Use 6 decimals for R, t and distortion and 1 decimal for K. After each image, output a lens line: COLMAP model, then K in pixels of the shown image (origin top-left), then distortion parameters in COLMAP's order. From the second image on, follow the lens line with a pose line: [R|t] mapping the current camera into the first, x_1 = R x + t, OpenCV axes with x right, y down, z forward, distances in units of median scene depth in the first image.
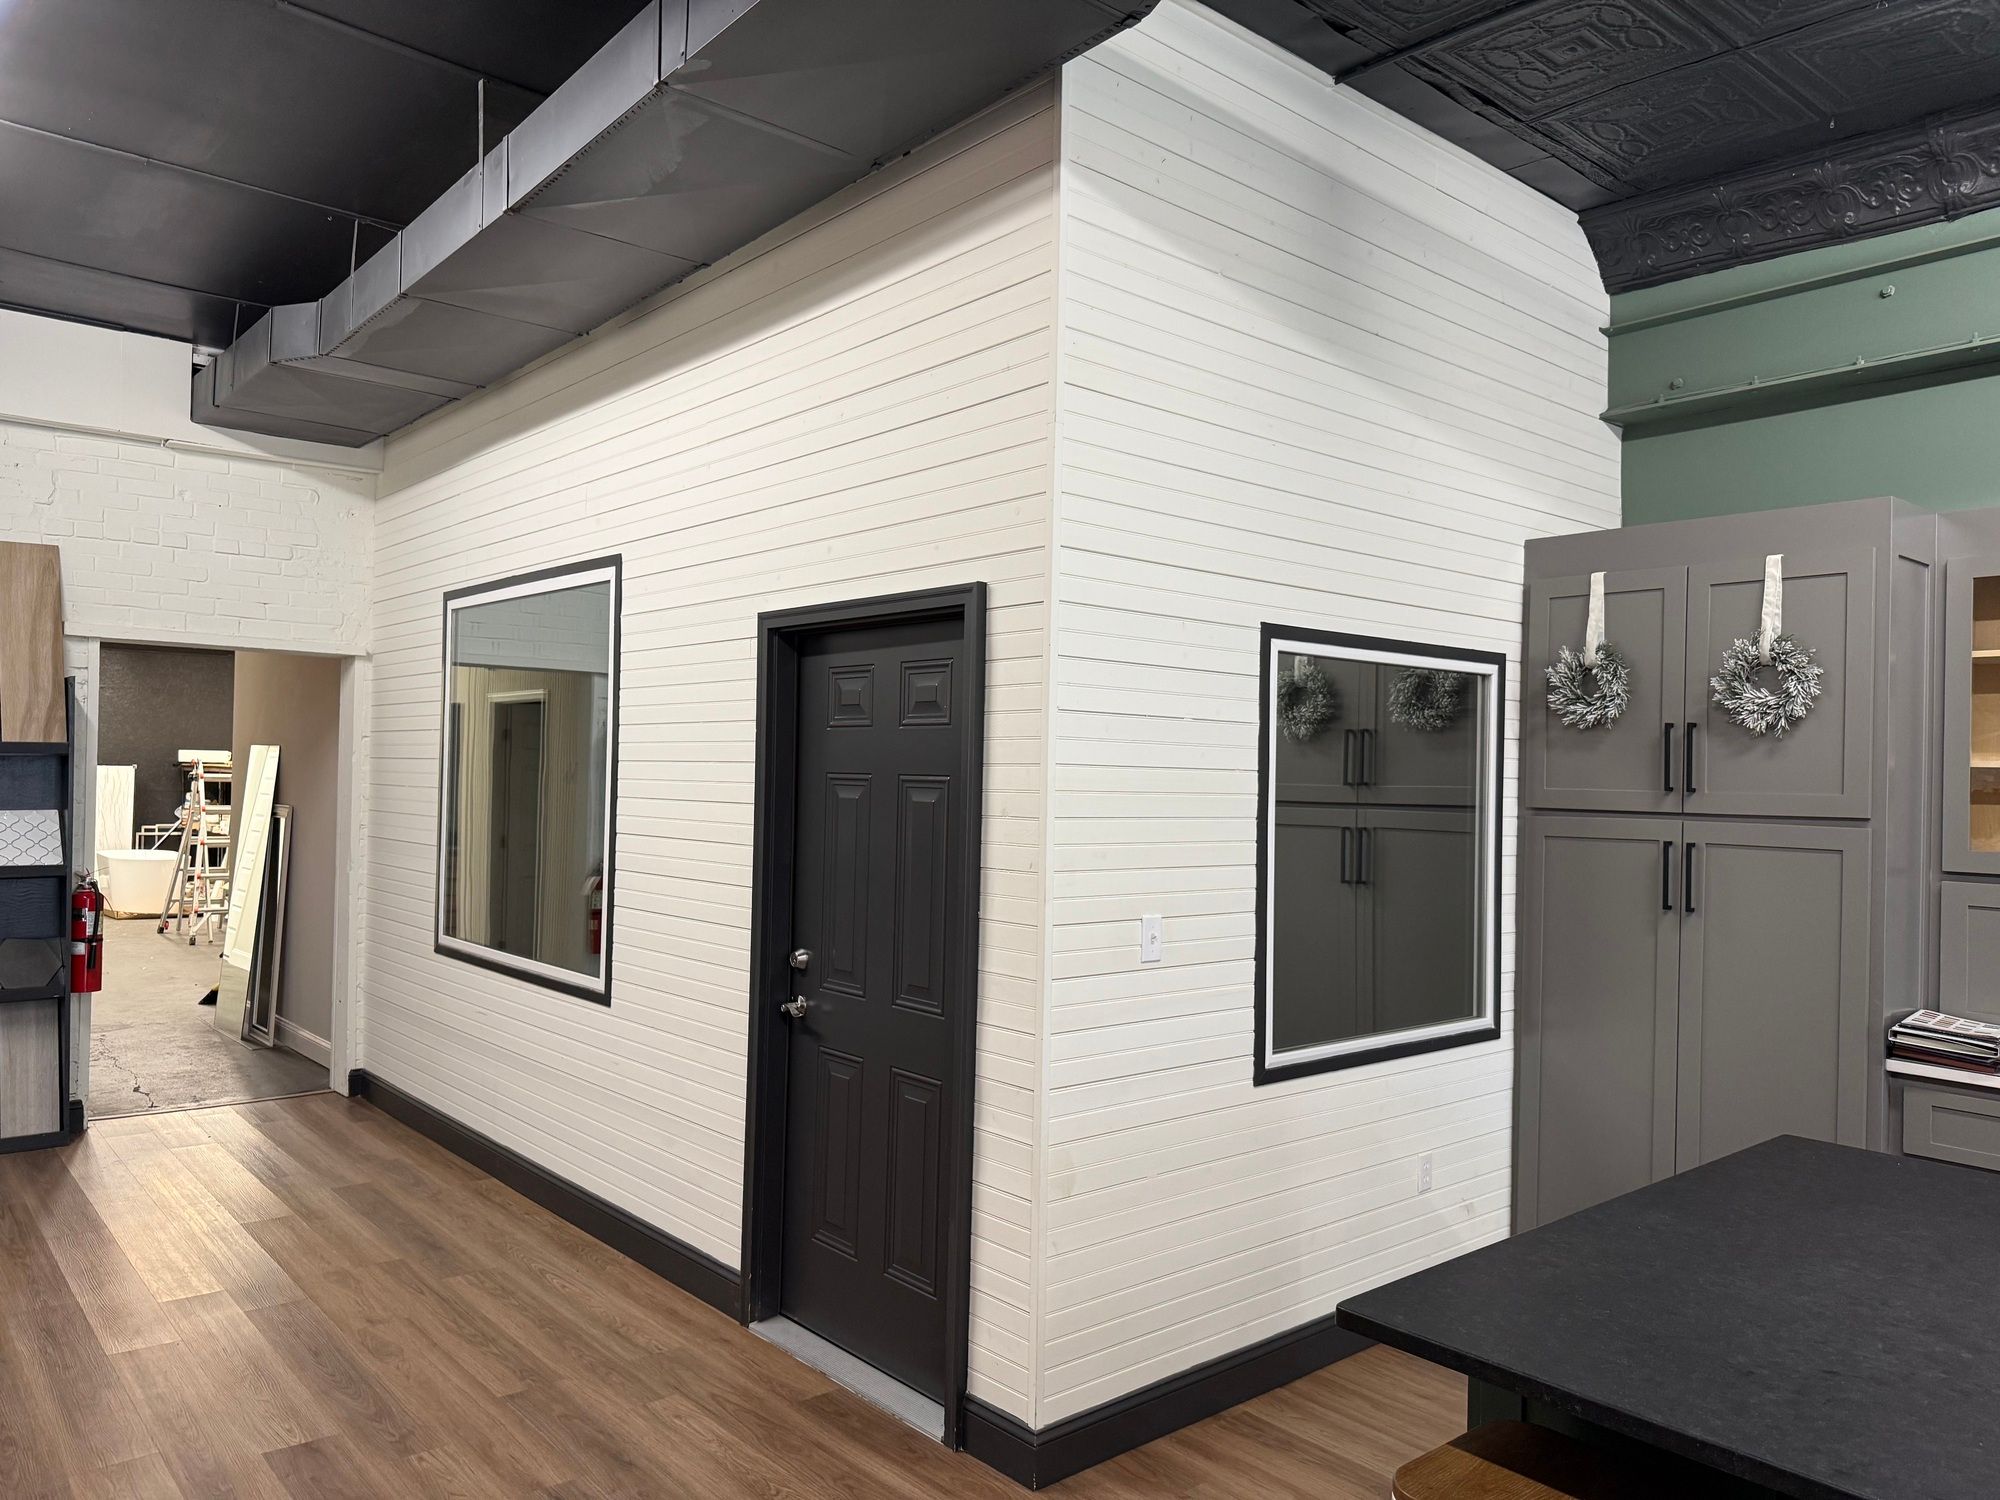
lens RADIAL K [[1392.9, 0, 1000.2], [0, 1392.9, 742.1], [0, 0, 1]] dist [0.013232, -0.002079]
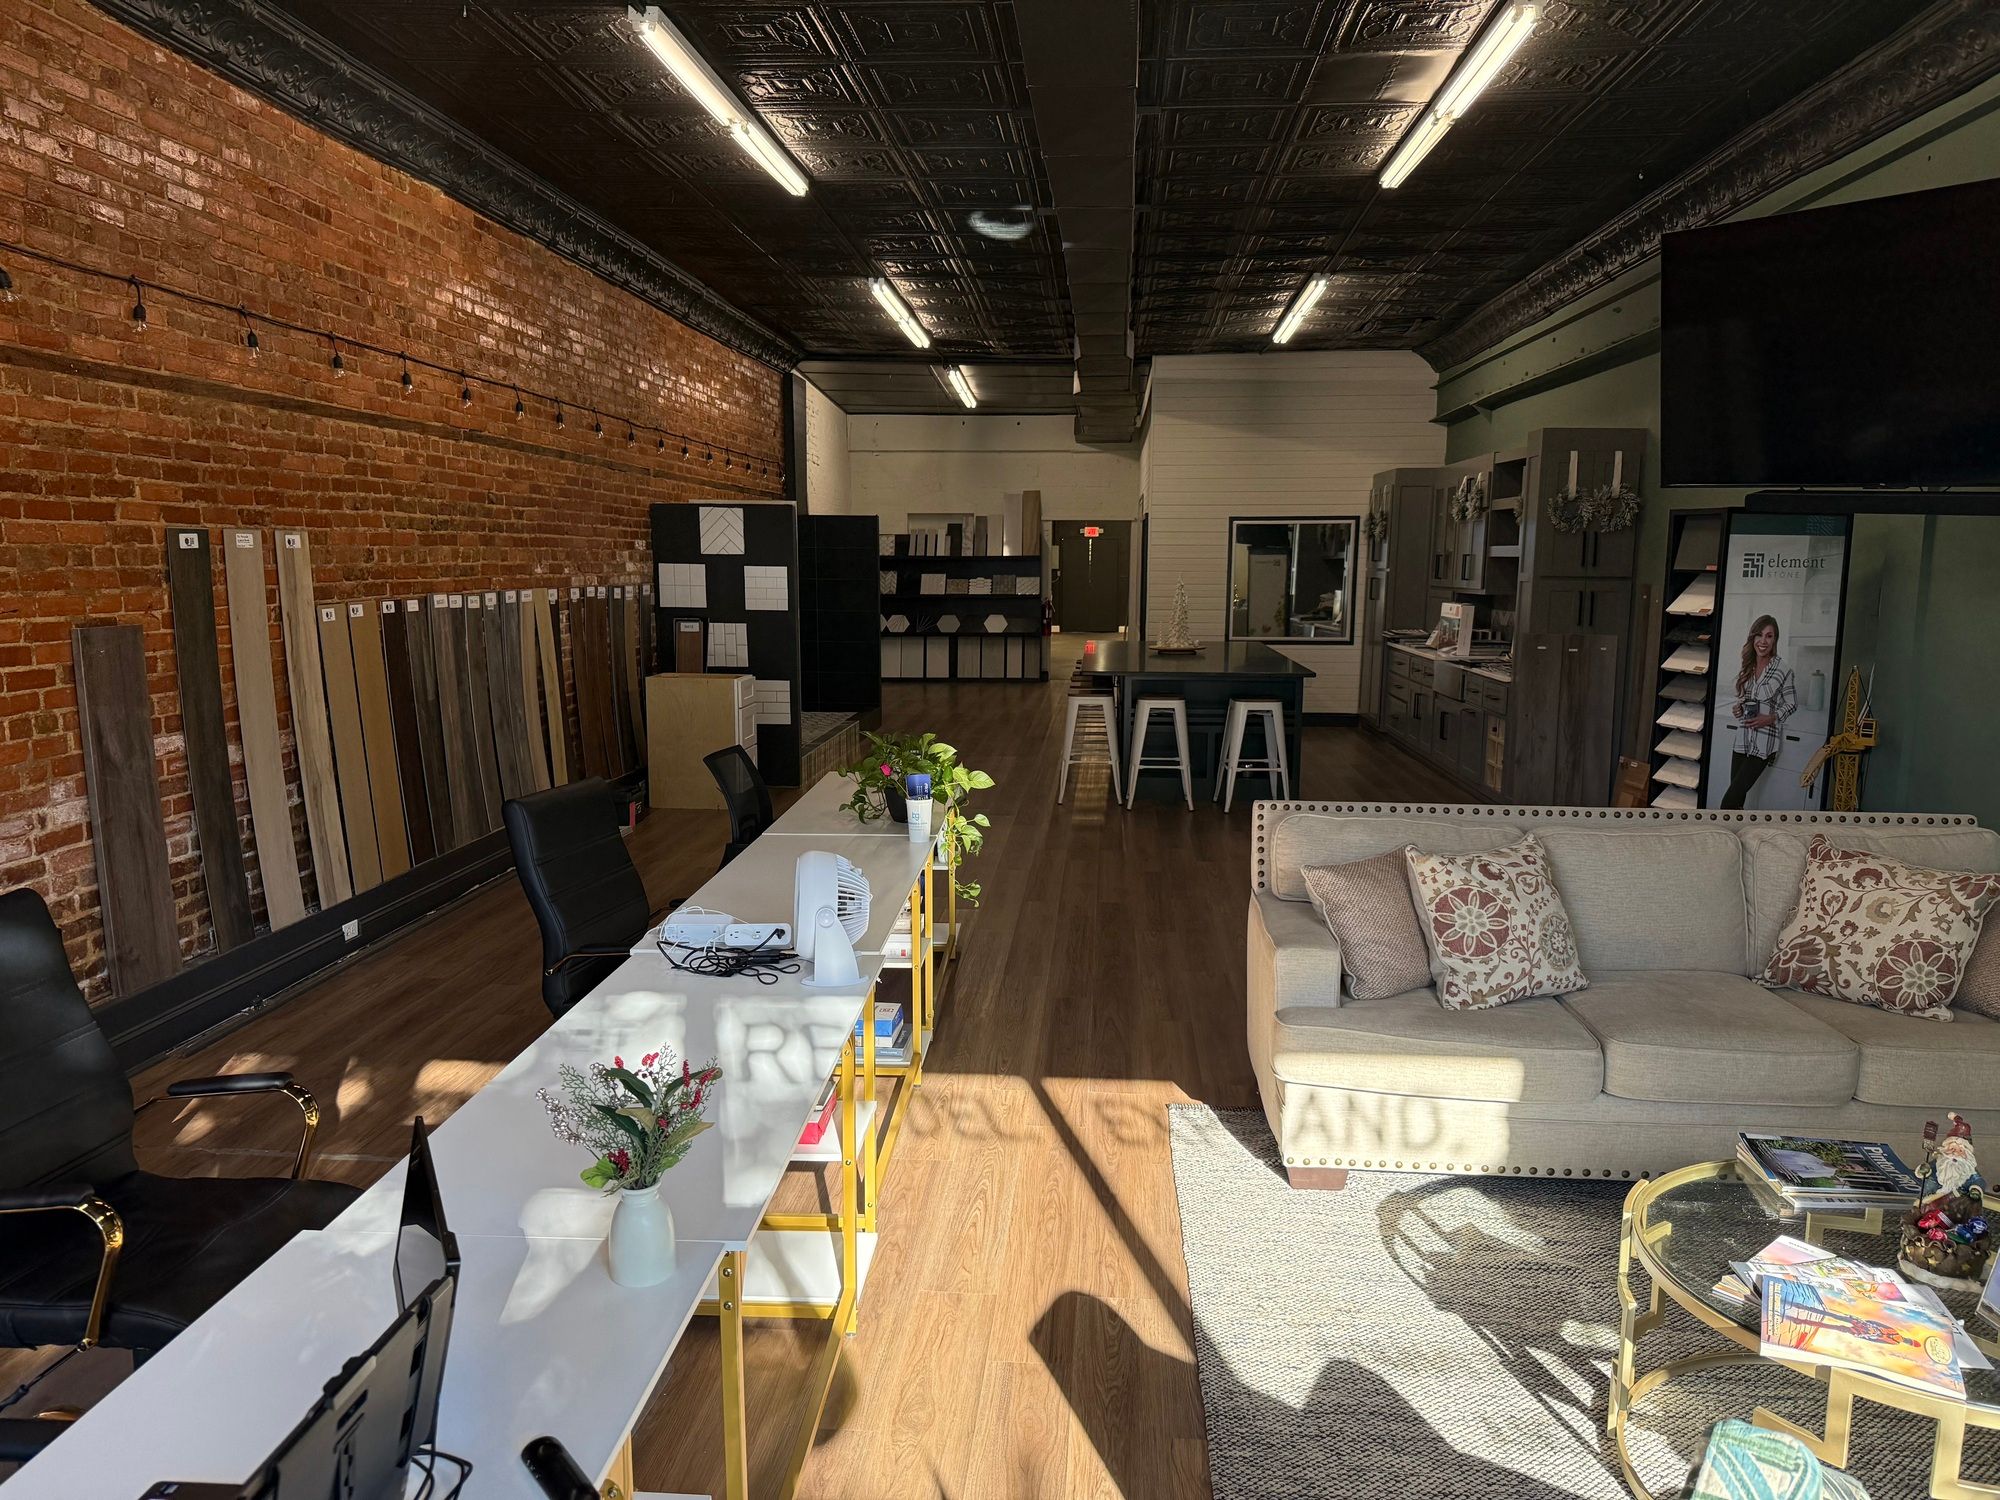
lens RADIAL K [[1392.9, 0, 1004.1], [0, 1392.9, 751.7], [0, 0, 1]] dist [0.013232, -0.002079]
pose [[0.701874, 0.081091, -0.707670, 1.514101], [0.017364, 0.991256, 0.130808, 0.025813], [0.712090, -0.104099, 0.694328, -1.263637]]
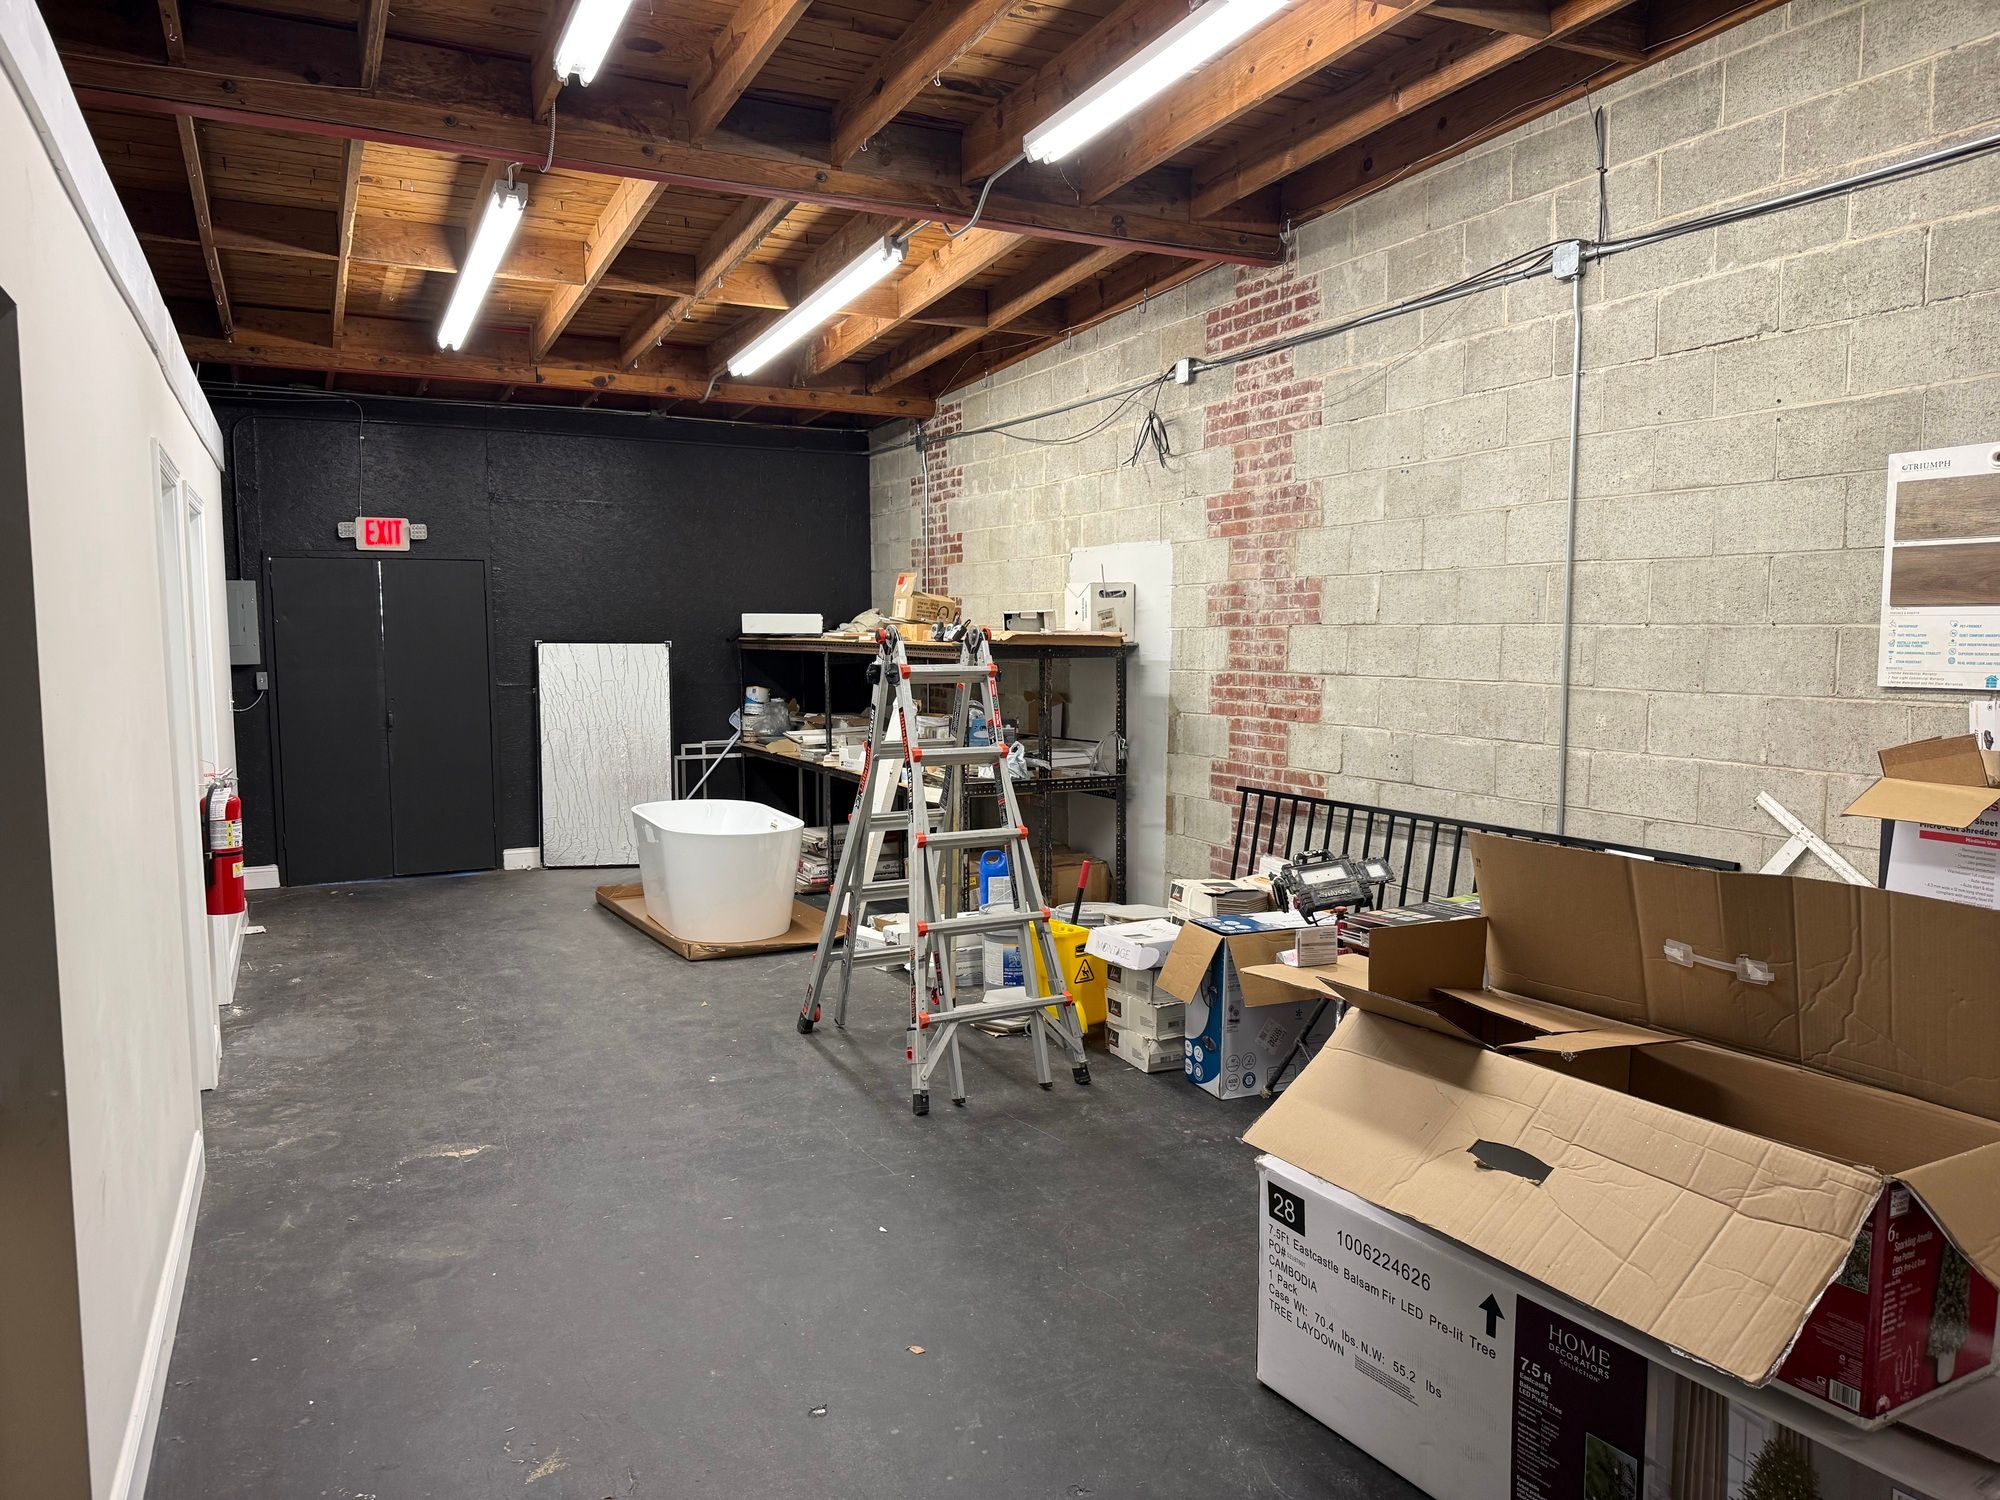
lens RADIAL K [[1392.9, 0, 1003.1], [0, 1392.9, 750.9], [0, 0, 1]] dist [0.013232, -0.002079]
pose [[0.967143, -0.001179, -0.254230, -0.340167], [0.028970, 0.993987, 0.105600, 0.004302], [0.252577, -0.109496, 0.961361, 0.477762]]
